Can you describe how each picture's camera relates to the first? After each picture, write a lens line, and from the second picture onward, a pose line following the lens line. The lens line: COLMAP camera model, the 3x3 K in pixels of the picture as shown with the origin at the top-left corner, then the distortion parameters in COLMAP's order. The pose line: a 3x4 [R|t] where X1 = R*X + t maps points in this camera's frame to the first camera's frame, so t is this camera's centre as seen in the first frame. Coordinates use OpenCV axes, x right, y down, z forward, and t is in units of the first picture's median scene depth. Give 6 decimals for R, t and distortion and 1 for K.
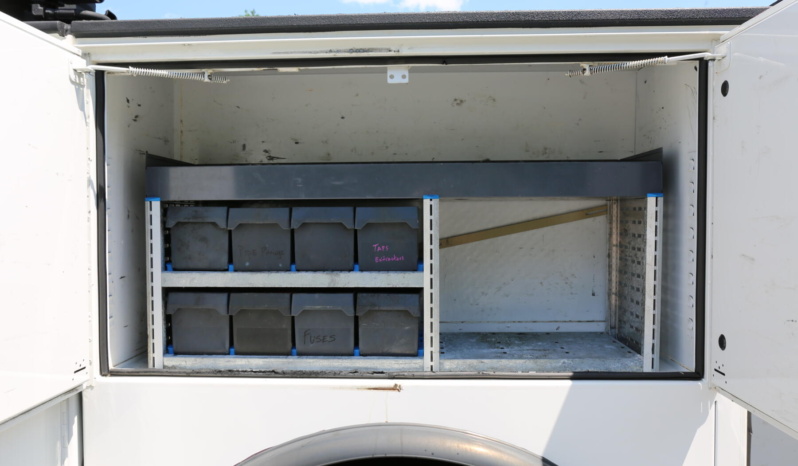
lens RADIAL K [[668.9, 0, 399.4], [0, 668.9, 231.8], [0, 0, 1]] dist [-0.042785, 0.011495]
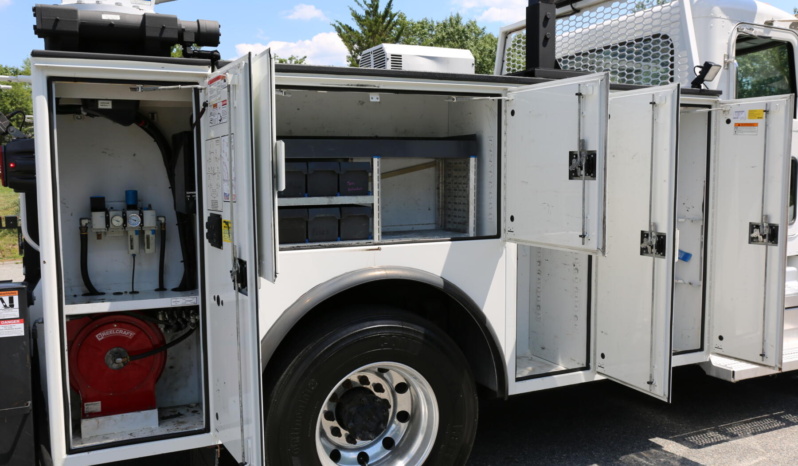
lens RADIAL K [[708.7, 0, 395.2], [0, 708.7, 235.4], [0, 0, 1]] dist [-0.038856, 0.053354]
pose [[0.883239, -0.045985, 0.466663, -0.879059], [0.016353, 0.997595, 0.067352, 0.037510], [-0.468638, -0.051856, 0.881867, -0.867001]]
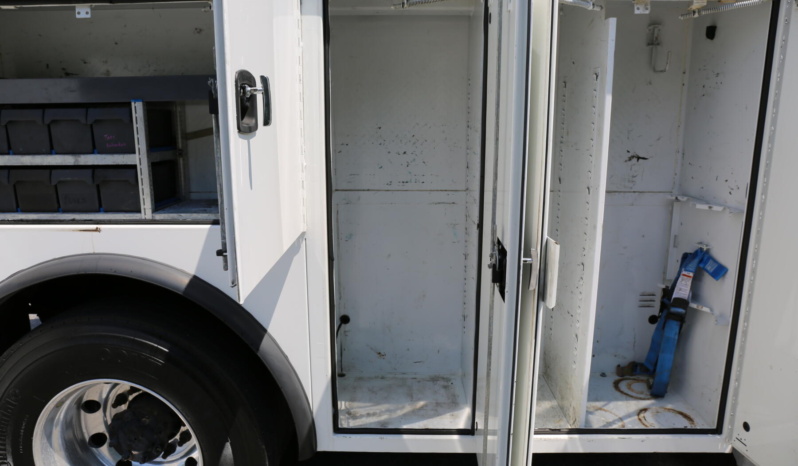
lens RADIAL K [[531.6, 0, 399.5], [0, 531.6, 233.2], [0, 0, 1]] dist [-0.068164, 0.036686]
pose [[0.999760, -0.002683, 0.021727, 0.576059], [-0.001161, 0.984564, 0.175022, 0.030094], [-0.021861, -0.175006, 0.984325, -0.154794]]
